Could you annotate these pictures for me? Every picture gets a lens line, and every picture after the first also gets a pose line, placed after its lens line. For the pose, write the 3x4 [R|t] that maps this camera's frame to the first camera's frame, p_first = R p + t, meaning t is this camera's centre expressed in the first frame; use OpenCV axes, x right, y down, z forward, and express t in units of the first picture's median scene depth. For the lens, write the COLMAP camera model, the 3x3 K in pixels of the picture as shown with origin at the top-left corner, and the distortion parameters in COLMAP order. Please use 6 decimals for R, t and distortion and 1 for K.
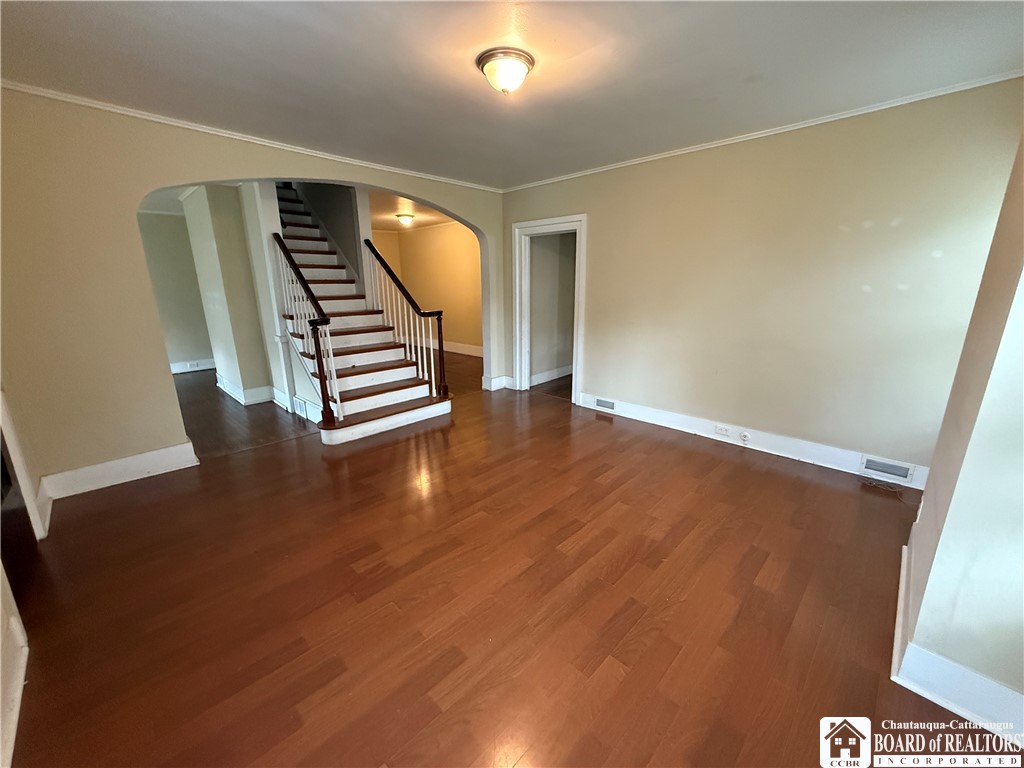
lens RADIAL K [[407.5, 0, 510.9], [0, 407.5, 384.7], [0, 0, 1]] dist [0.003006, -0.000762]
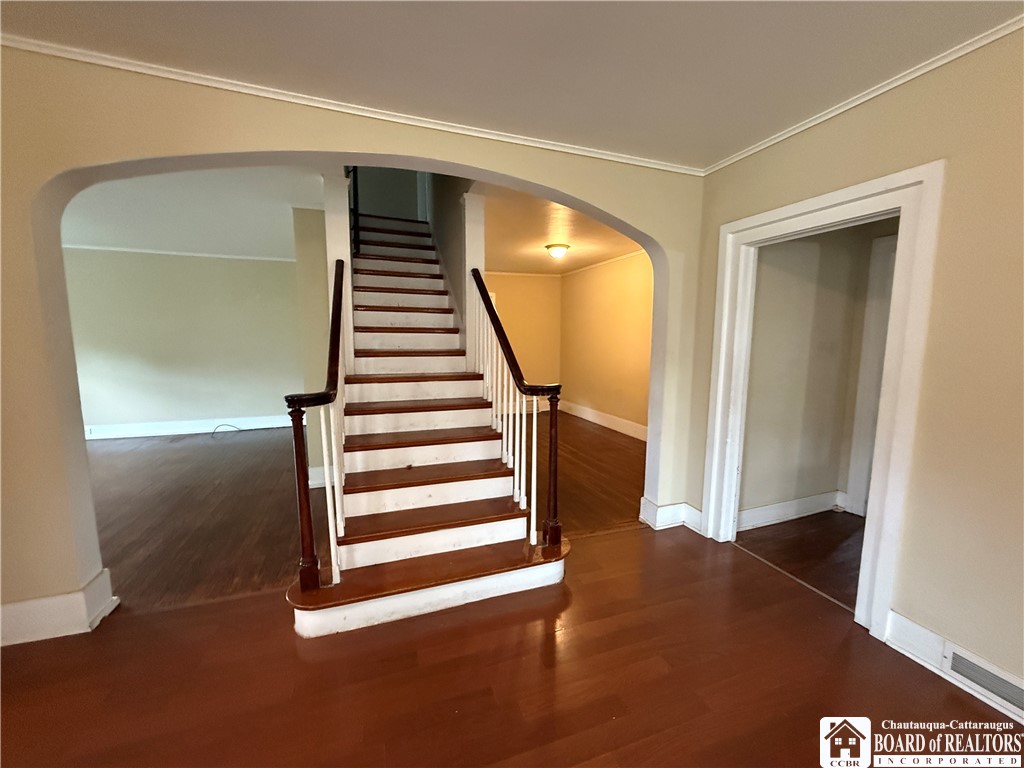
lens RADIAL K [[407.5, 0, 507.8], [0, 407.5, 383.9], [0, 0, 1]] dist [0.003006, -0.000762]
pose [[0.900643, 0.065297, -0.429625, -0.004904], [-0.119793, 0.987646, -0.101019, -0.106205], [0.417722, 0.142448, 0.897339, 0.437792]]
